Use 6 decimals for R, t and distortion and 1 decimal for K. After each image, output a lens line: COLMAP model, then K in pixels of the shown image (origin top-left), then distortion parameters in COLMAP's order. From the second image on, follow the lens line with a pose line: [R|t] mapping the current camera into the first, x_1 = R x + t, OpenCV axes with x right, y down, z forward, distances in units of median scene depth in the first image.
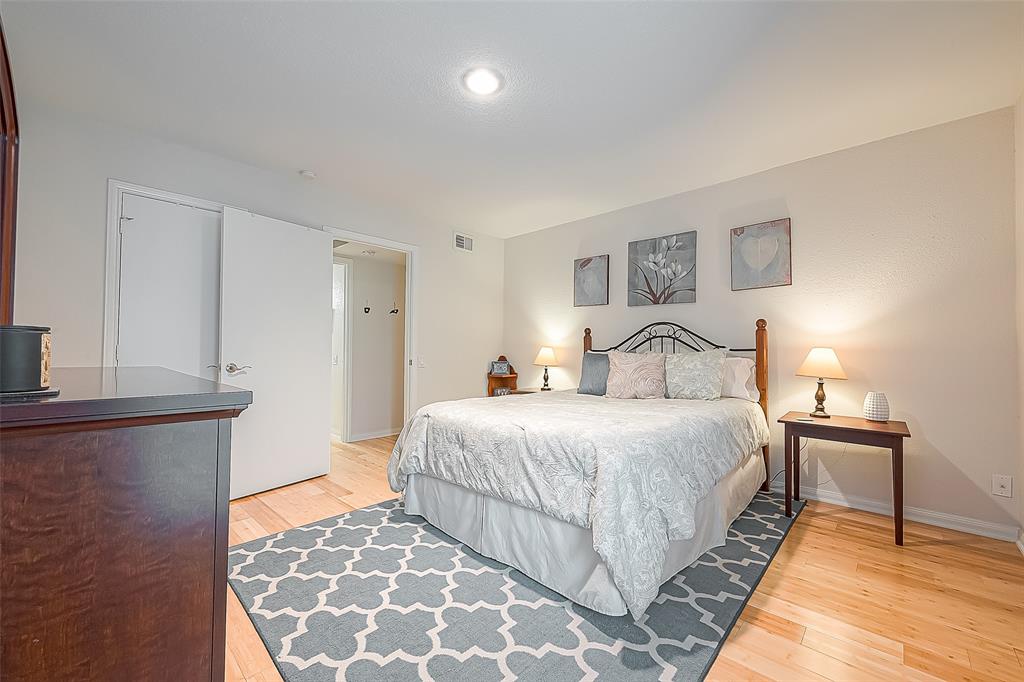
lens RADIAL K [[407.9, 0, 511.6], [0, 407.9, 344.7], [0, 0, 1]] dist [0.004370, 0.001109]
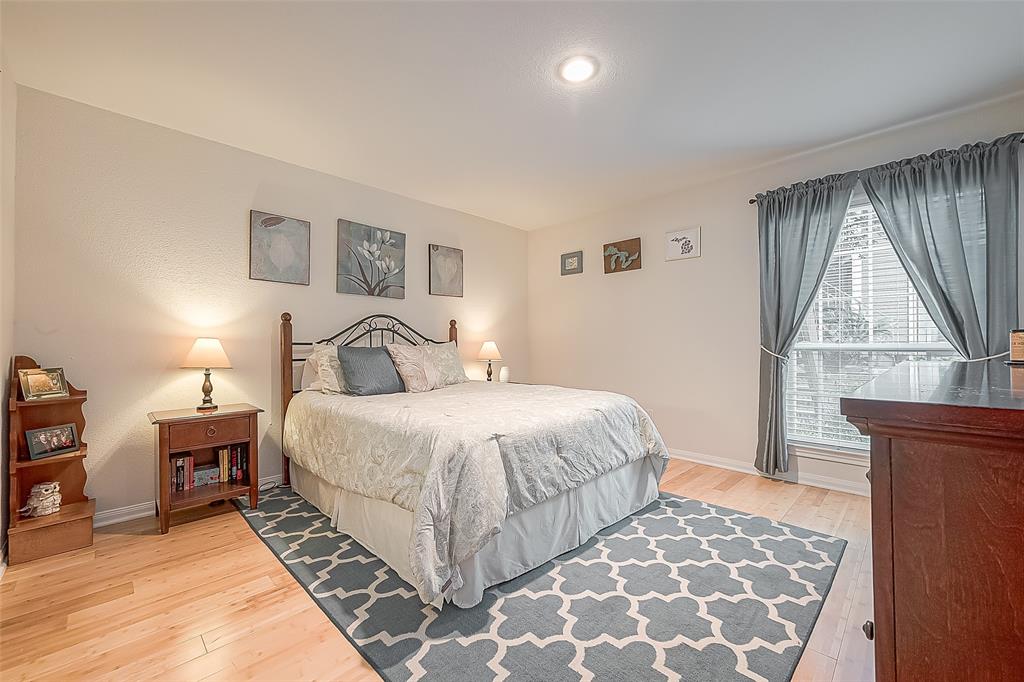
lens RADIAL K [[407.9, 0, 511.8], [0, 407.9, 339.8], [0, 0, 1]] dist [0.004370, 0.001109]
pose [[0.025123, 0.004647, 0.999674, -0.640547], [-0.014400, 0.999887, -0.004286, 0.006517], [-0.999581, -0.014287, 0.025187, 0.675329]]
